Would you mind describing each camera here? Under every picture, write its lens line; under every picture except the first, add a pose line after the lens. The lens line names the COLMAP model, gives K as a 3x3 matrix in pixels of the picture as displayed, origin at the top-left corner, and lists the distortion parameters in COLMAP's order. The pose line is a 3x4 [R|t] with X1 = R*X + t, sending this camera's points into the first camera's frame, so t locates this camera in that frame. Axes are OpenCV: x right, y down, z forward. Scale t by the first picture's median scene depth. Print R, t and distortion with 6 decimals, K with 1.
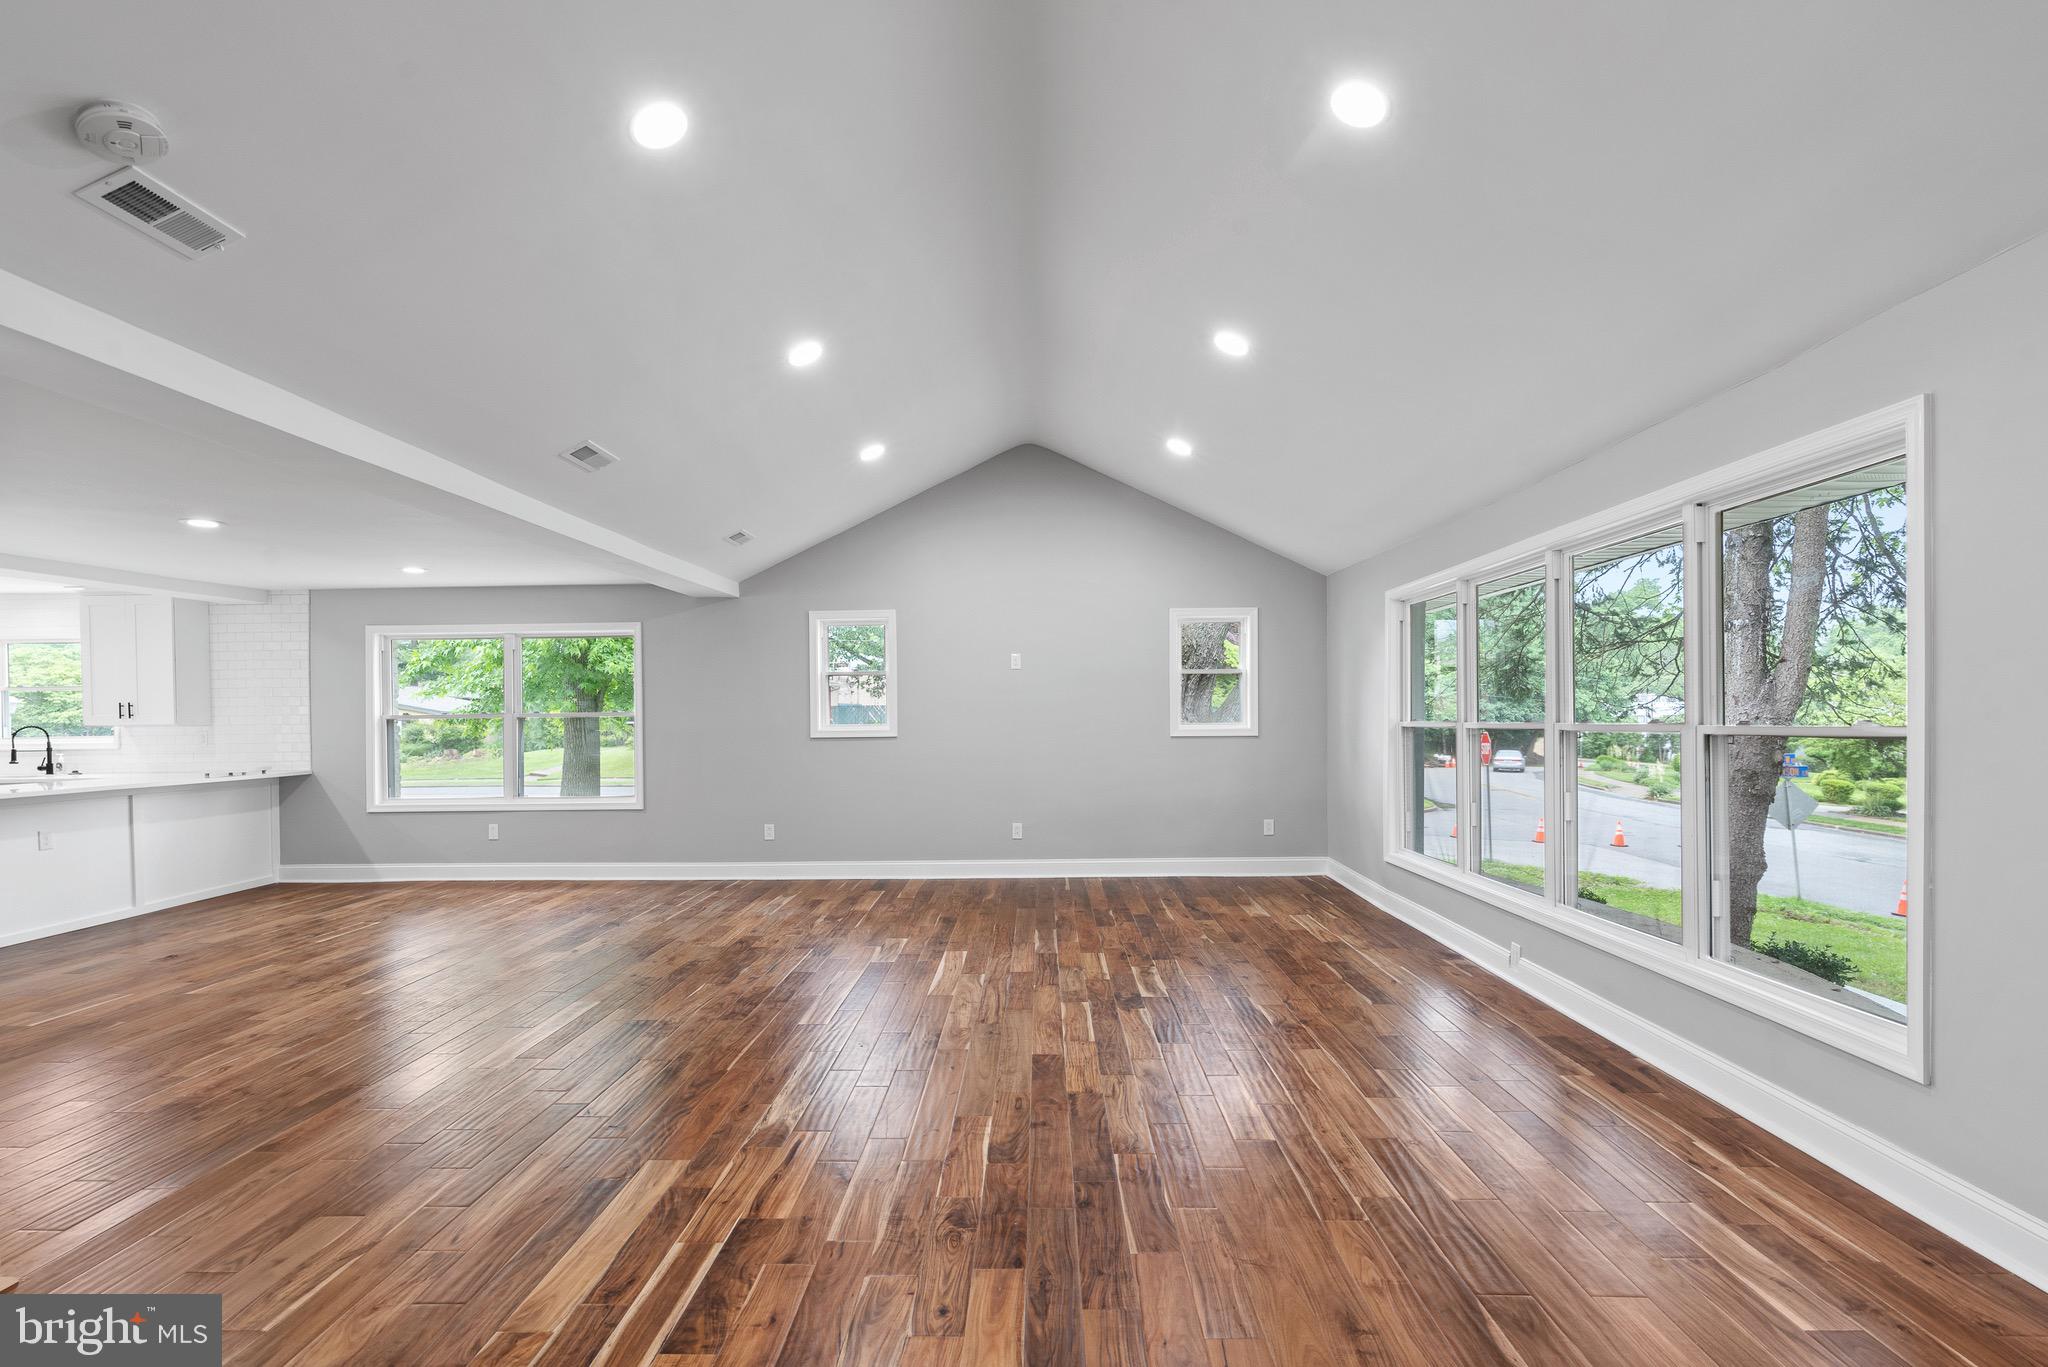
lens RADIAL K [[899.3, 0, 1015.6], [0, 899.3, 723.6], [0, 0, 1]] dist [0.002087, -0.000085]
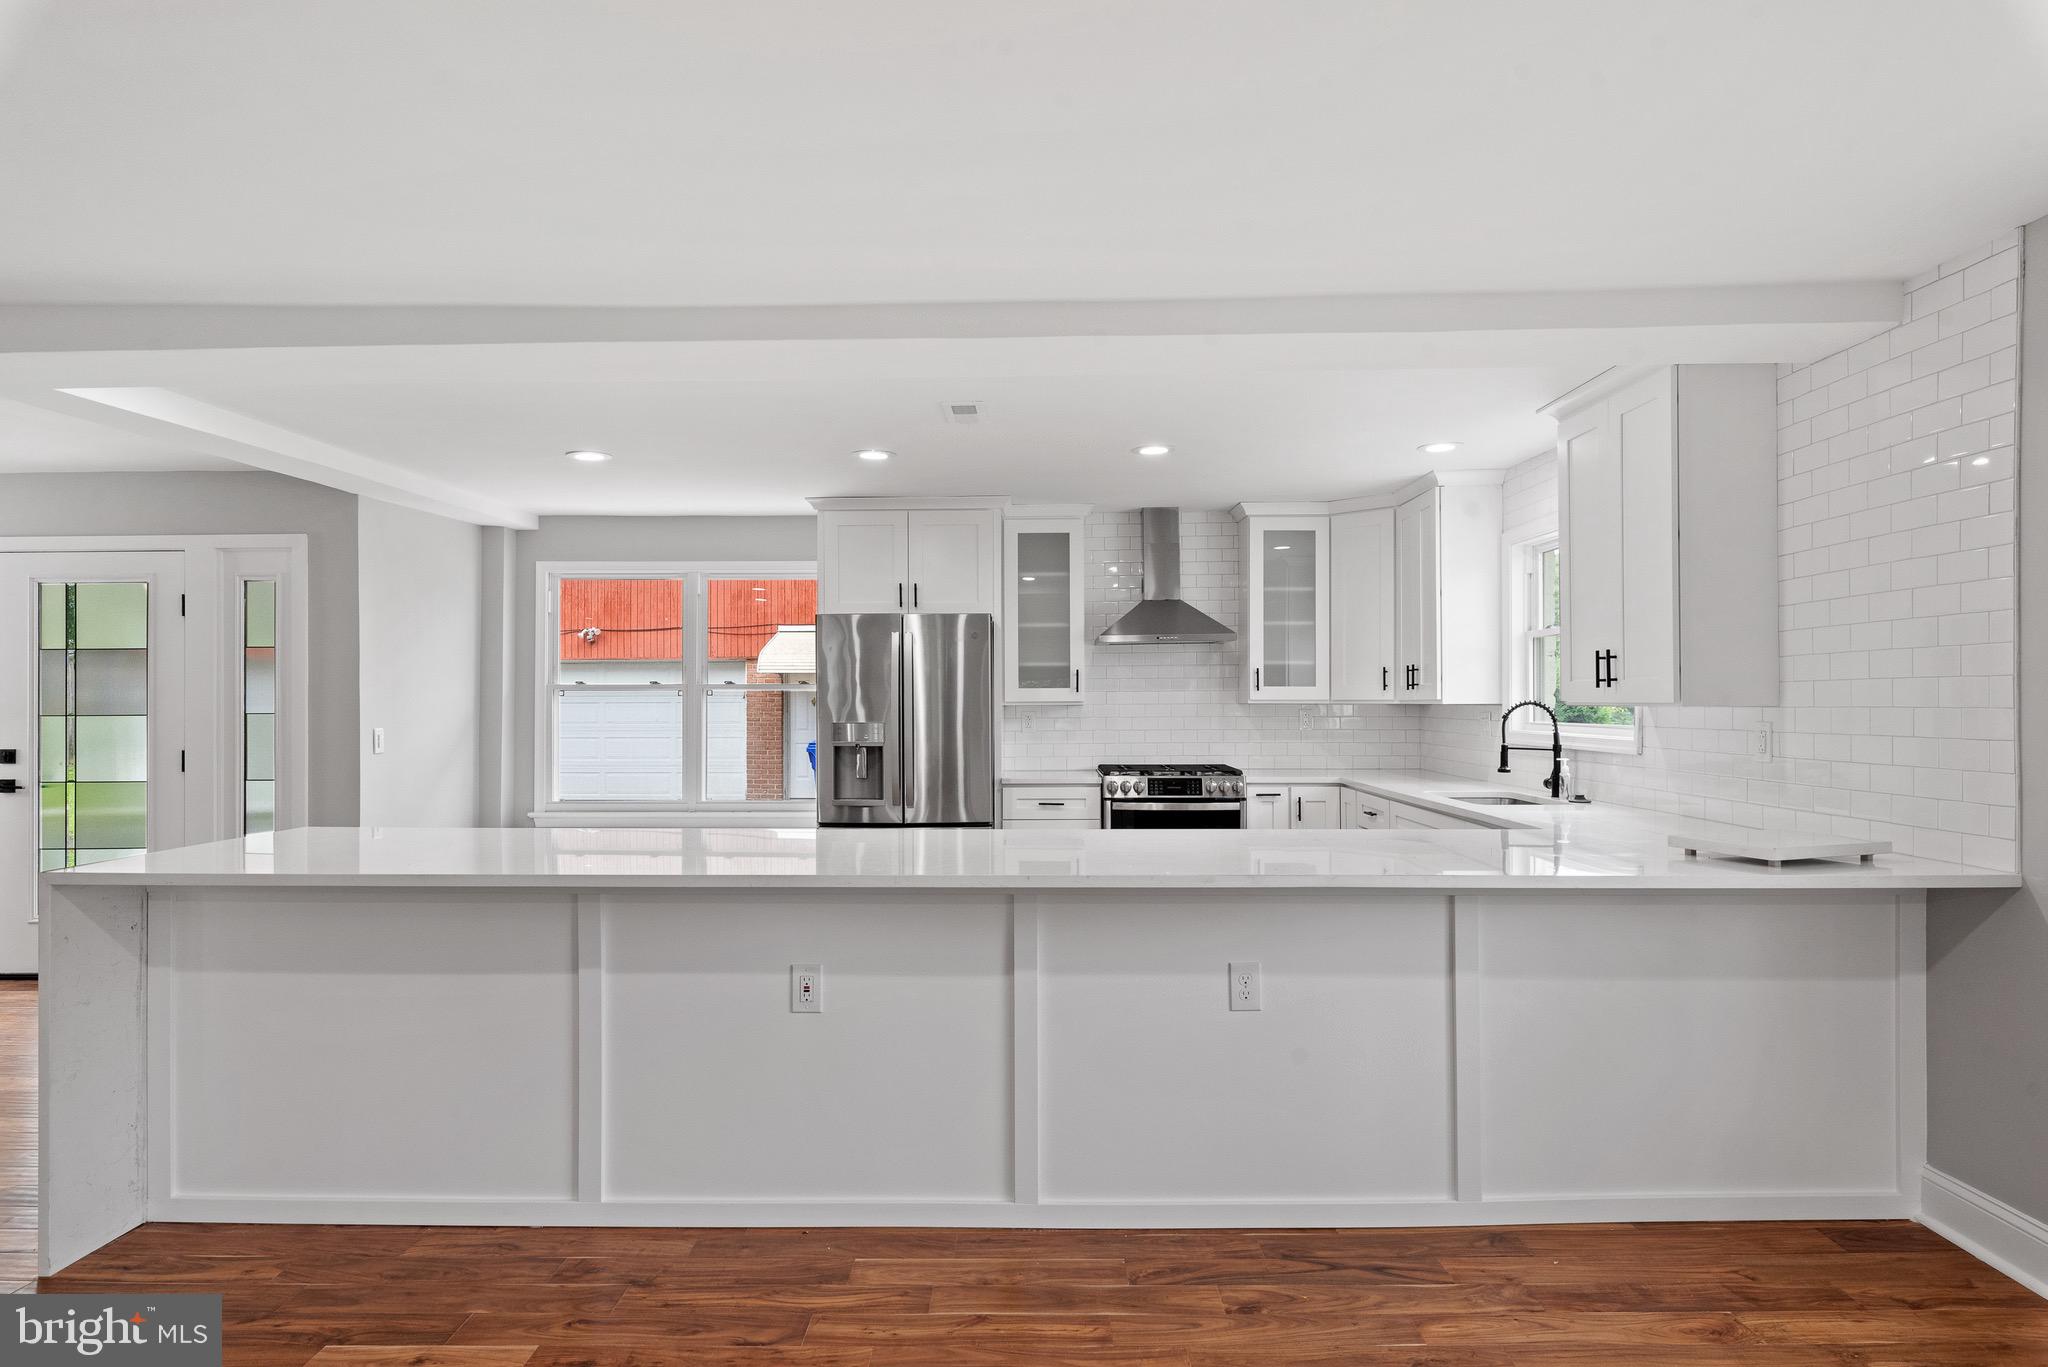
lens RADIAL K [[1133.3, 0, 1019.7], [0, 1133.3, 695.5], [0, 0, 1]] dist [-0.000125, -0.000322]
pose [[0.018447, 0.007028, -0.999805, -0.526833], [-0.005646, 0.999960, 0.006925, -0.004485], [0.999814, 0.005518, 0.018486, 0.822918]]
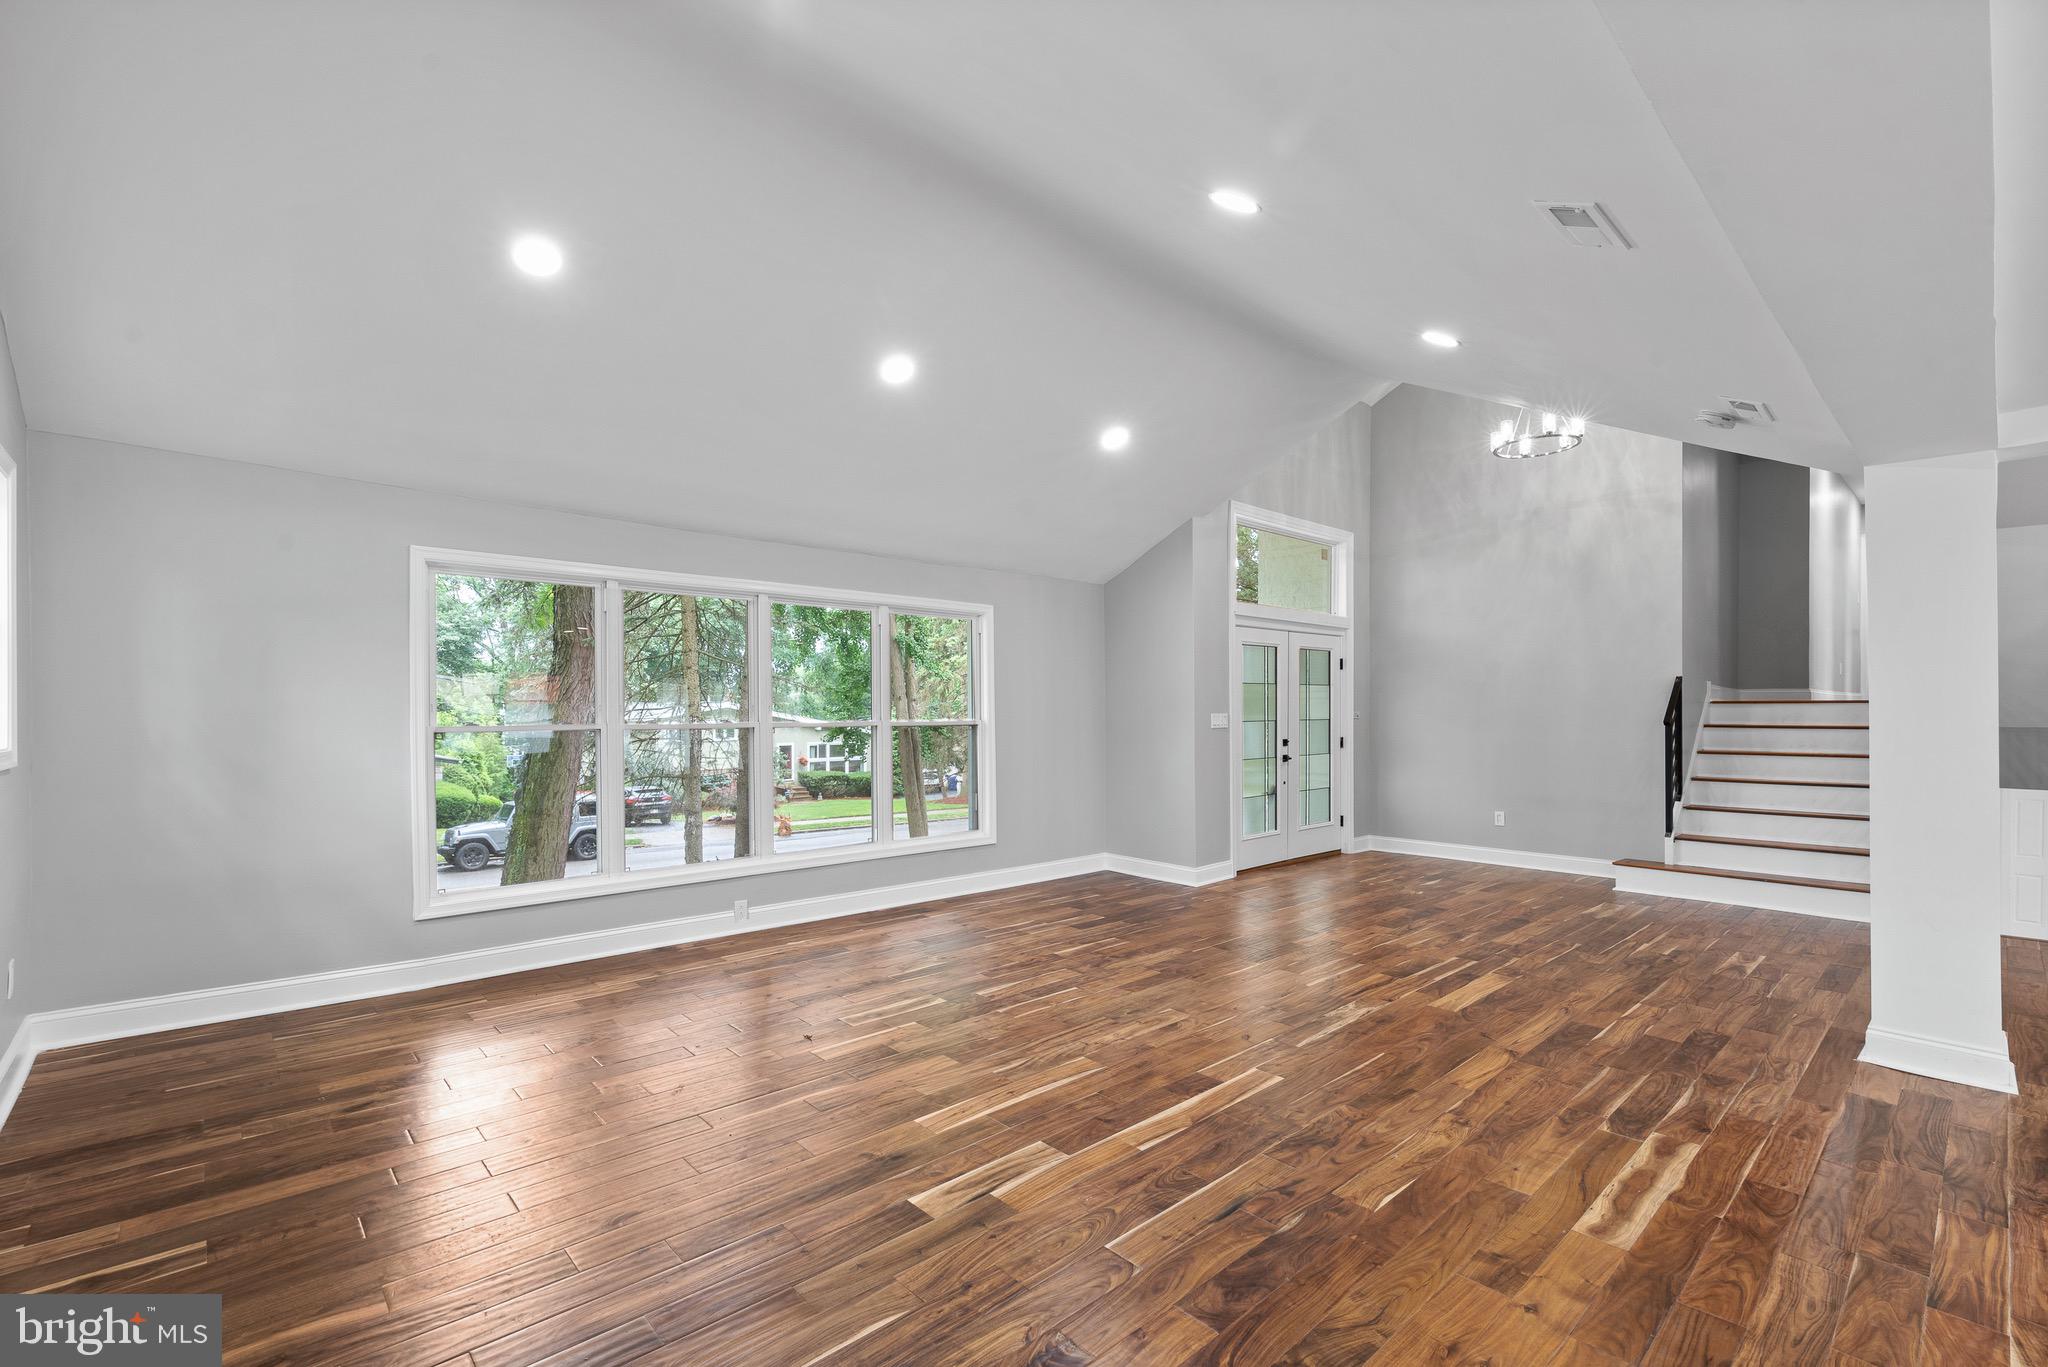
lens RADIAL K [[888.3, 0, 1020.1], [0, 888.3, 702.1], [0, 0, 1]] dist [0.000180, -0.000543]
pose [[-0.693603, 0.018760, 0.720113, -0.425759], [0.012527, 0.999824, -0.013981, -0.005659], [-0.720249, -0.000676, -0.693716, 1.108212]]
